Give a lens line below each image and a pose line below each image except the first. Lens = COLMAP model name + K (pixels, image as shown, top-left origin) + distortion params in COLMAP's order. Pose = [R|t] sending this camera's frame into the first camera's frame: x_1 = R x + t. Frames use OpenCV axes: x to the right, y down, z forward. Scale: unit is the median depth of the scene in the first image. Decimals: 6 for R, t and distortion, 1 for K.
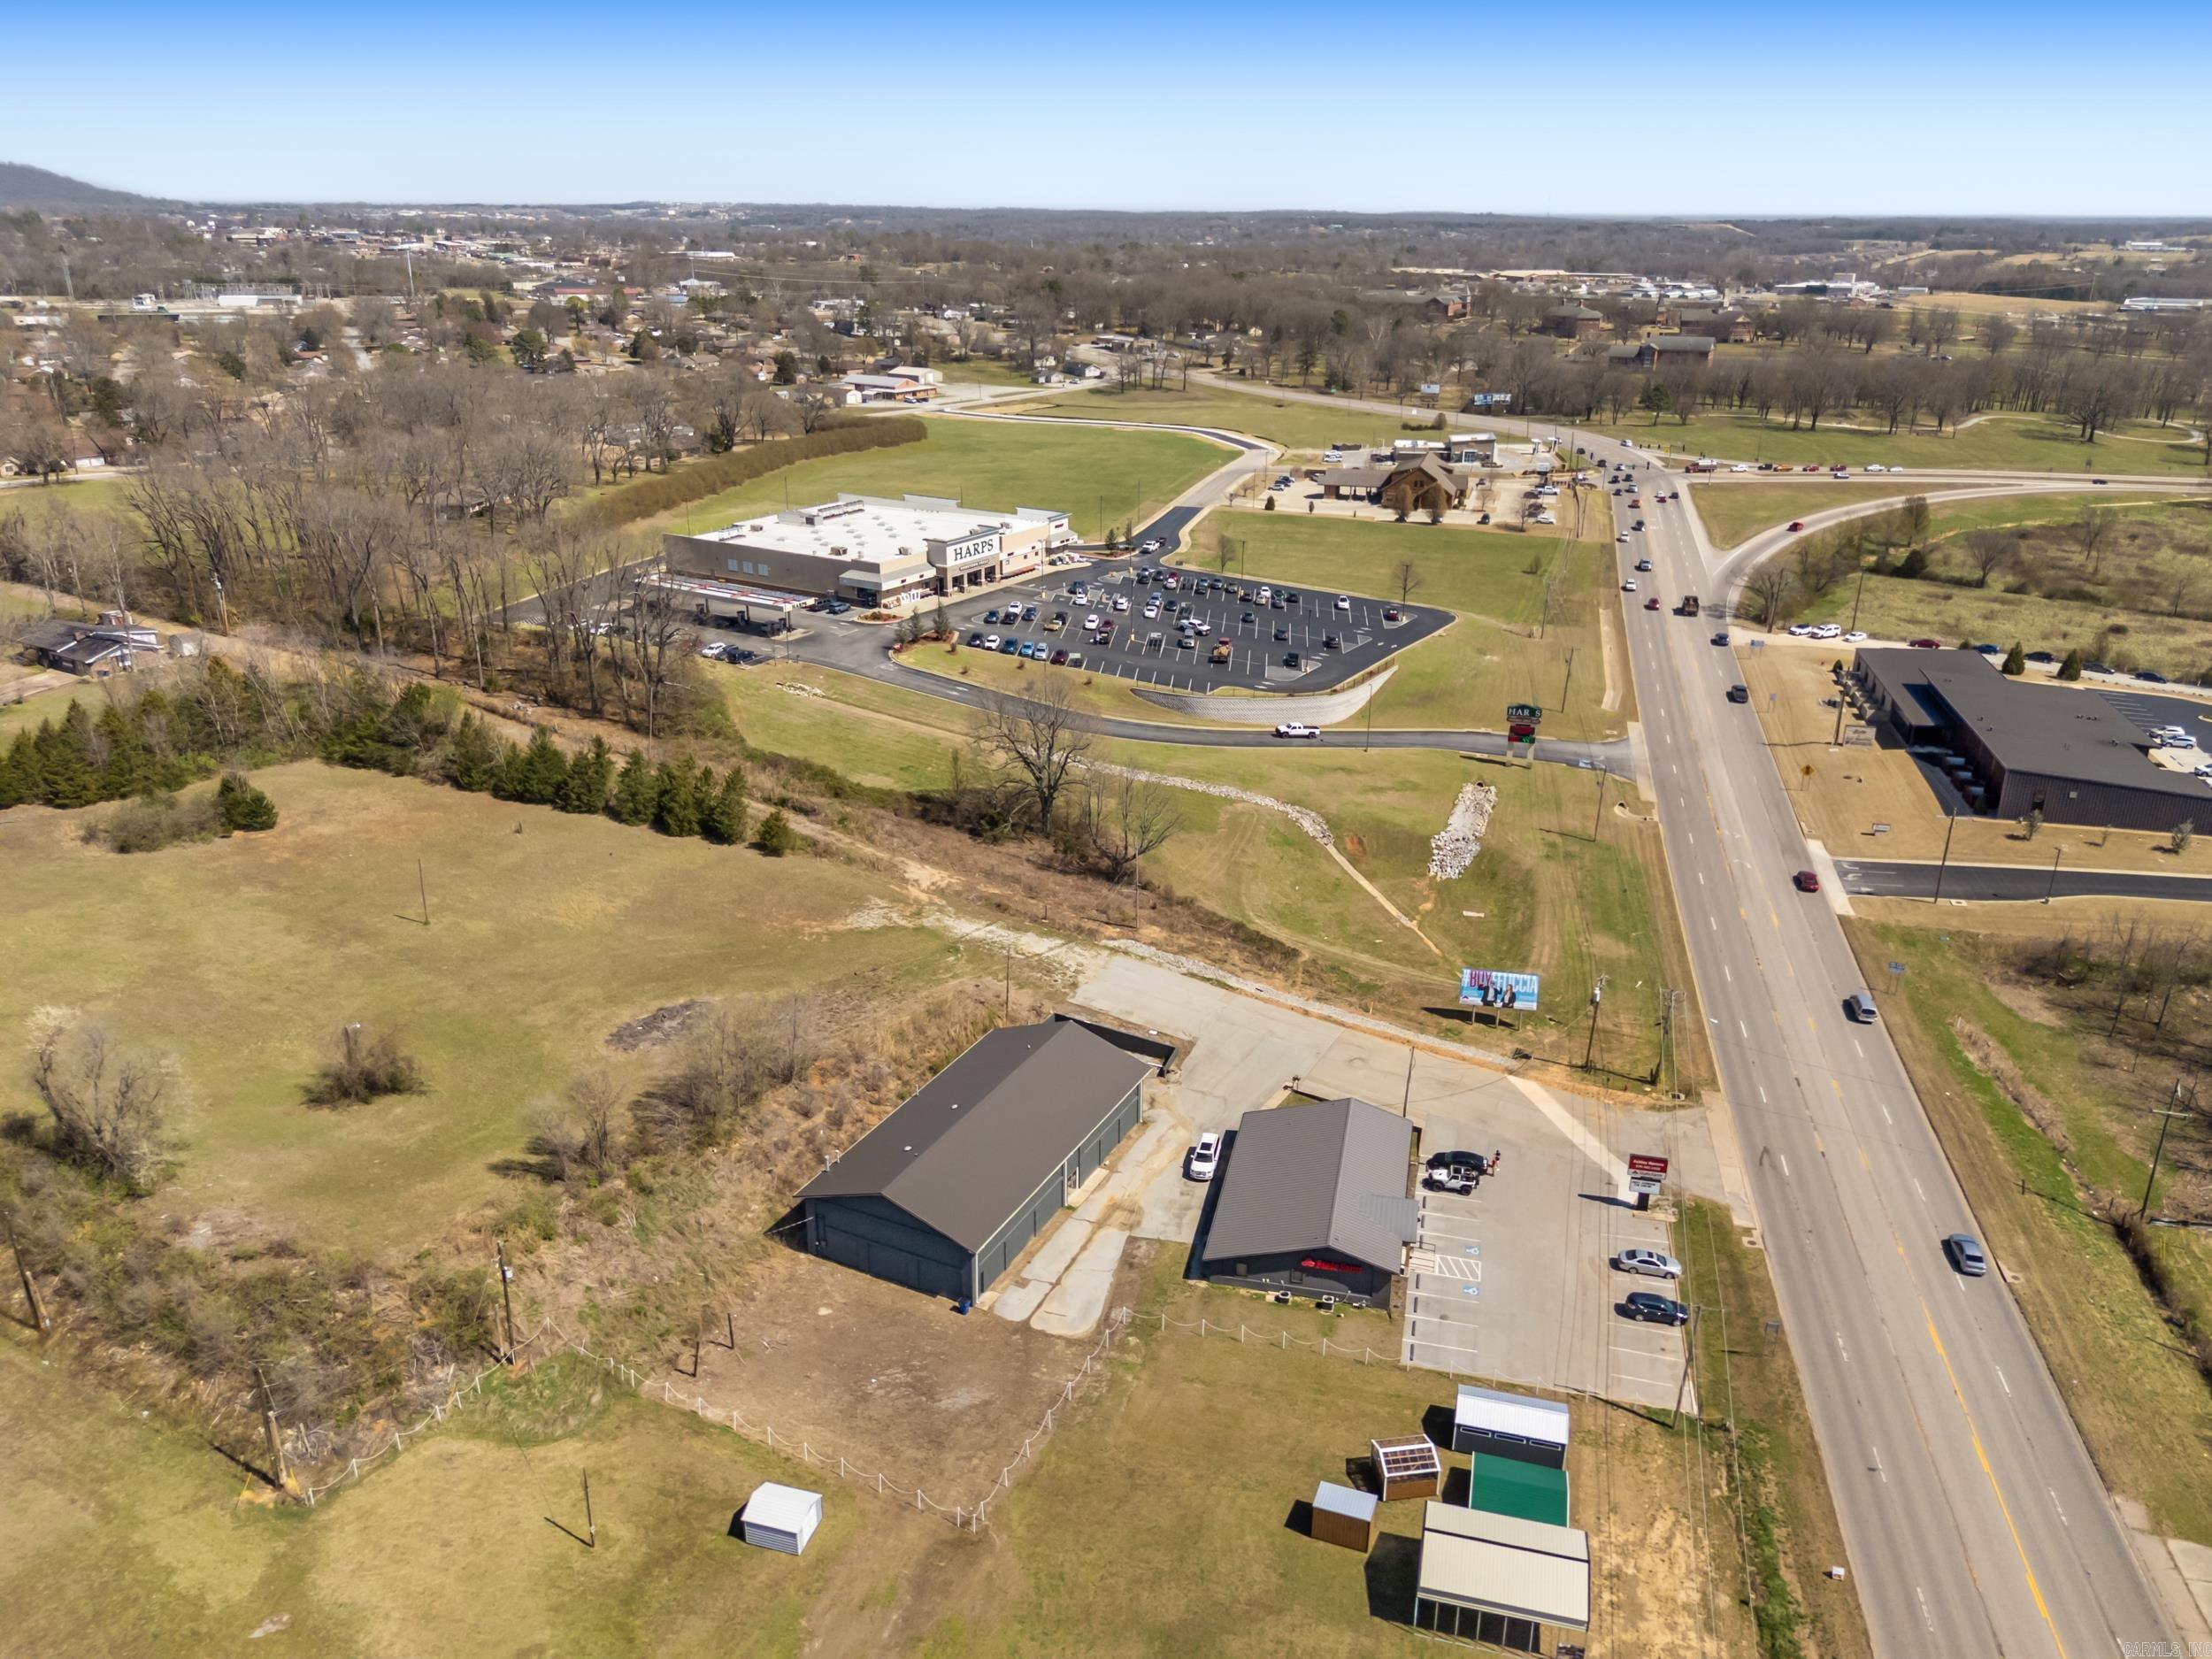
lens RADIAL K [[1642.2, 0, 1111.5], [0, 1642.2, 776.5], [0, 0, 1]] dist [0.085732, -0.083161]
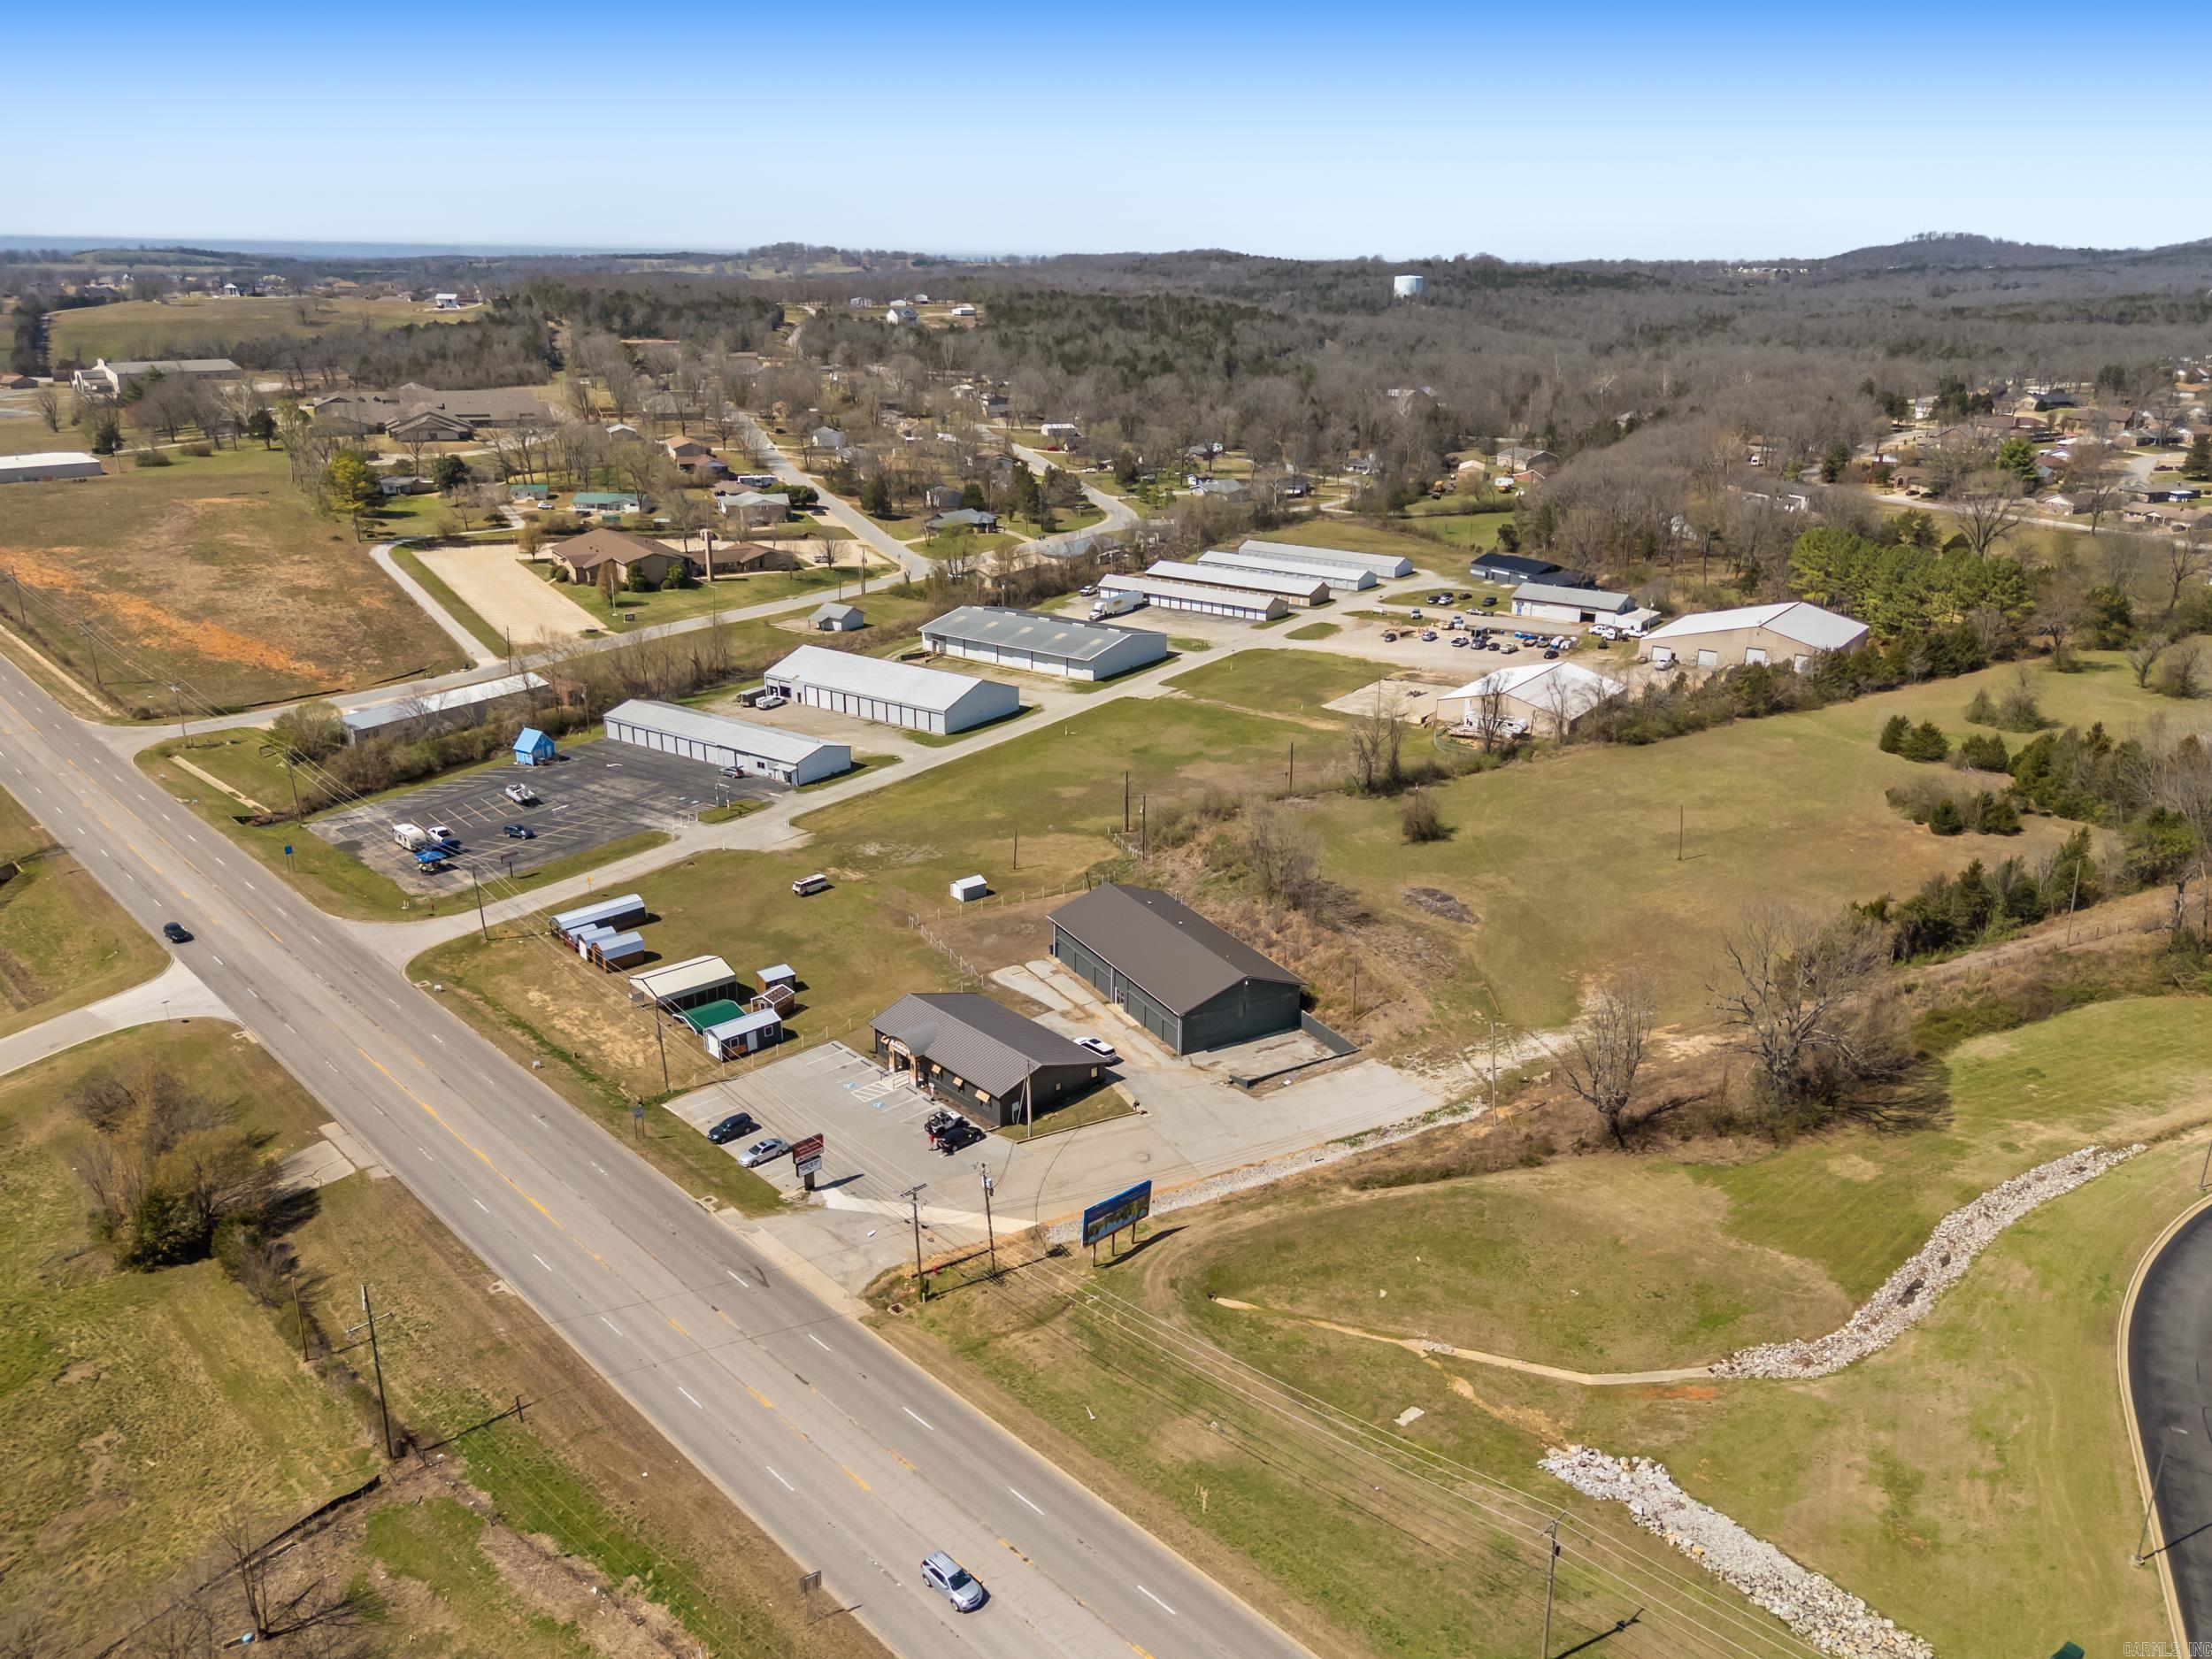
lens RADIAL K [[1642.2, 0, 1111.5], [0, 1642.2, 776.5], [0, 0, 1]] dist [0.085732, -0.083161]
pose [[-0.570618, 0.232147, -0.787720, 0.715837], [-0.279978, 0.846750, 0.452357, -0.367619], [0.772015, 0.478668, -0.418175, 1.058818]]
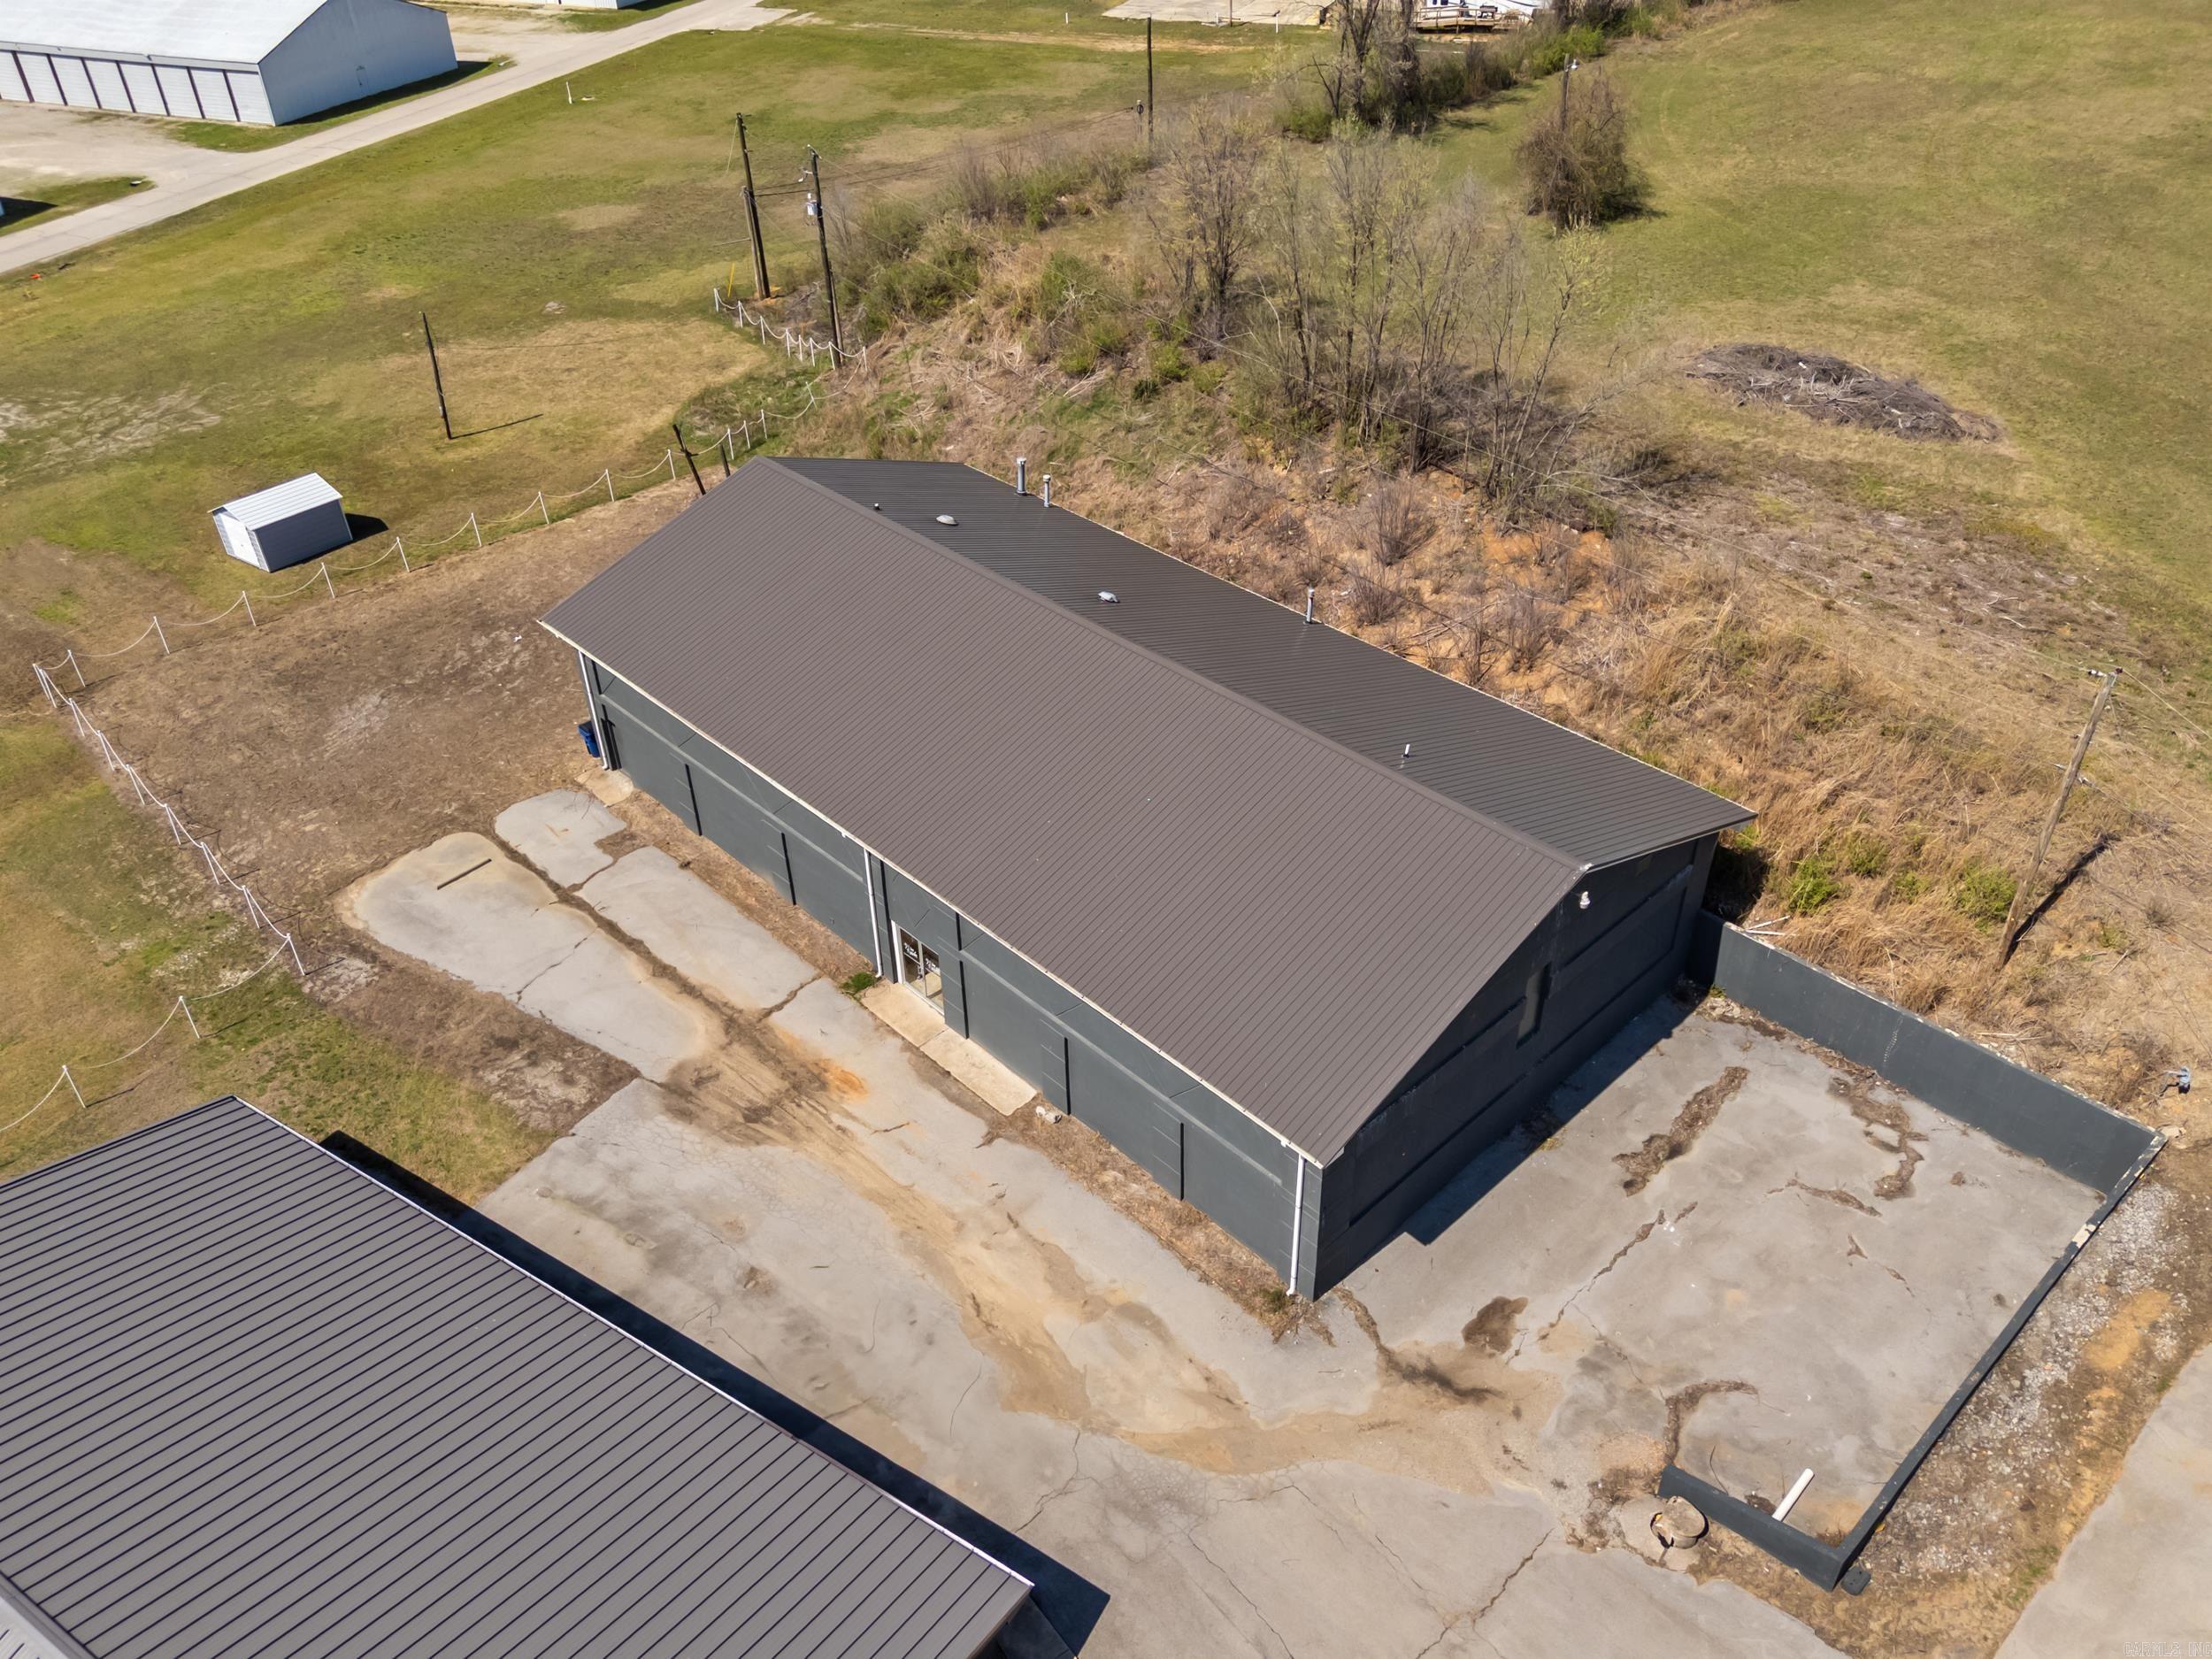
lens RADIAL K [[1619.7, 0, 1112.1], [0, 1619.7, 824.9], [0, 0, 1]] dist [0.078743, -0.078455]
pose [[-0.340920, 0.545112, -0.765915, 0.132171], [-0.294331, 0.711871, 0.637659, 0.015434], [0.892828, 0.442824, -0.082248, 0.754274]]
